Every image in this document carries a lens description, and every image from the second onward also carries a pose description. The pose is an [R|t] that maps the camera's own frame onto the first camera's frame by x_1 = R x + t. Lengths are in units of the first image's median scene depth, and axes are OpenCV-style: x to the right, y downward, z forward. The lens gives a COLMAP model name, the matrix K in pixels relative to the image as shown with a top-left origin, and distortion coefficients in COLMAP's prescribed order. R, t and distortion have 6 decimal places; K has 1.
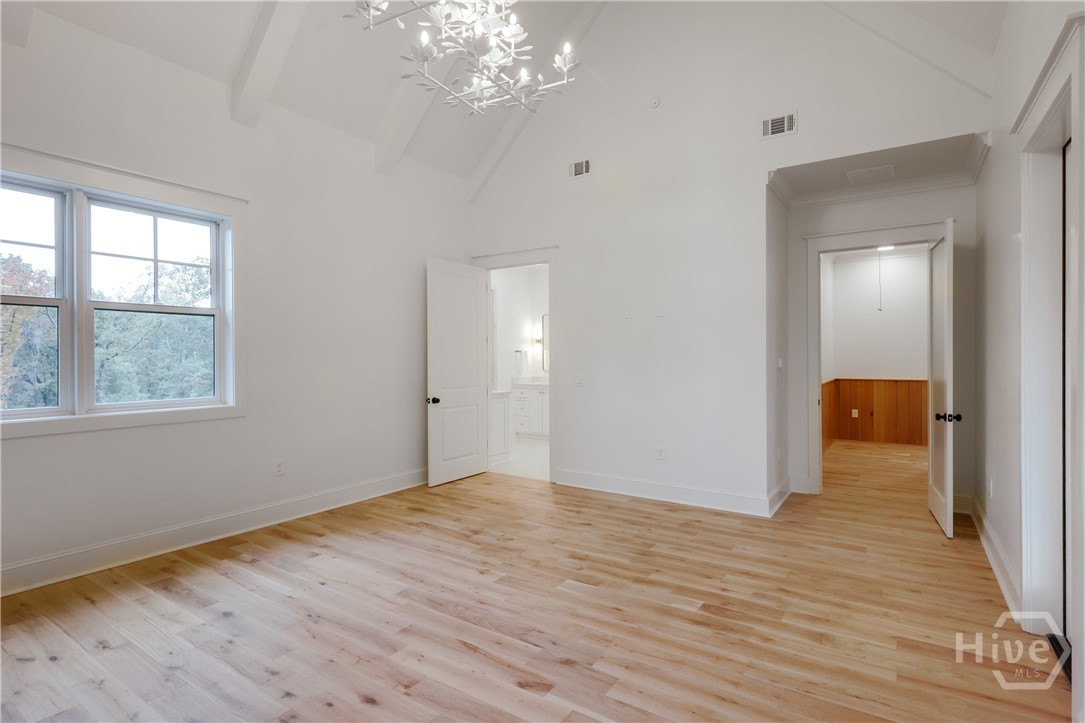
lens RADIAL K [[534.0, 0, 543.0], [0, 534.0, 360.5], [0, 0, 1]] dist [-0.000043, 0.000000]
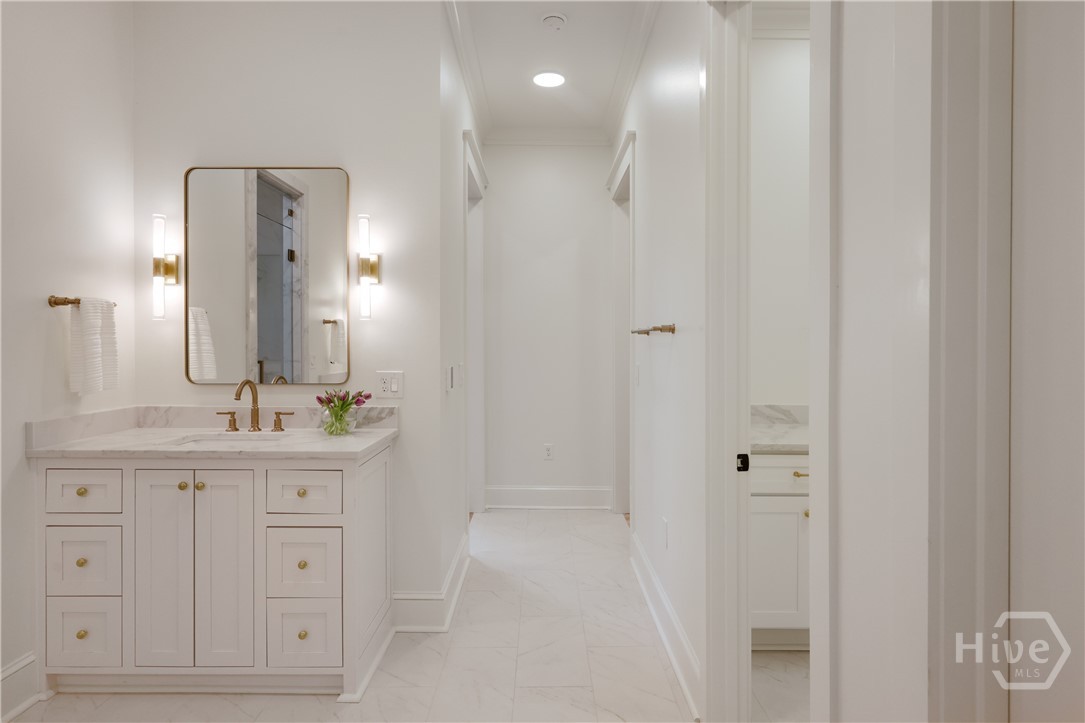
lens RADIAL K [[599.9, 0, 537.4], [0, 599.9, 350.5], [0, 0, 1]] dist [0.002078, 0.003906]
pose [[0.835161, -0.002223, 0.550001, -0.018887], [0.000222, 0.999993, 0.003705, 0.002483], [-0.550005, -0.002972, 0.835156, 0.666807]]
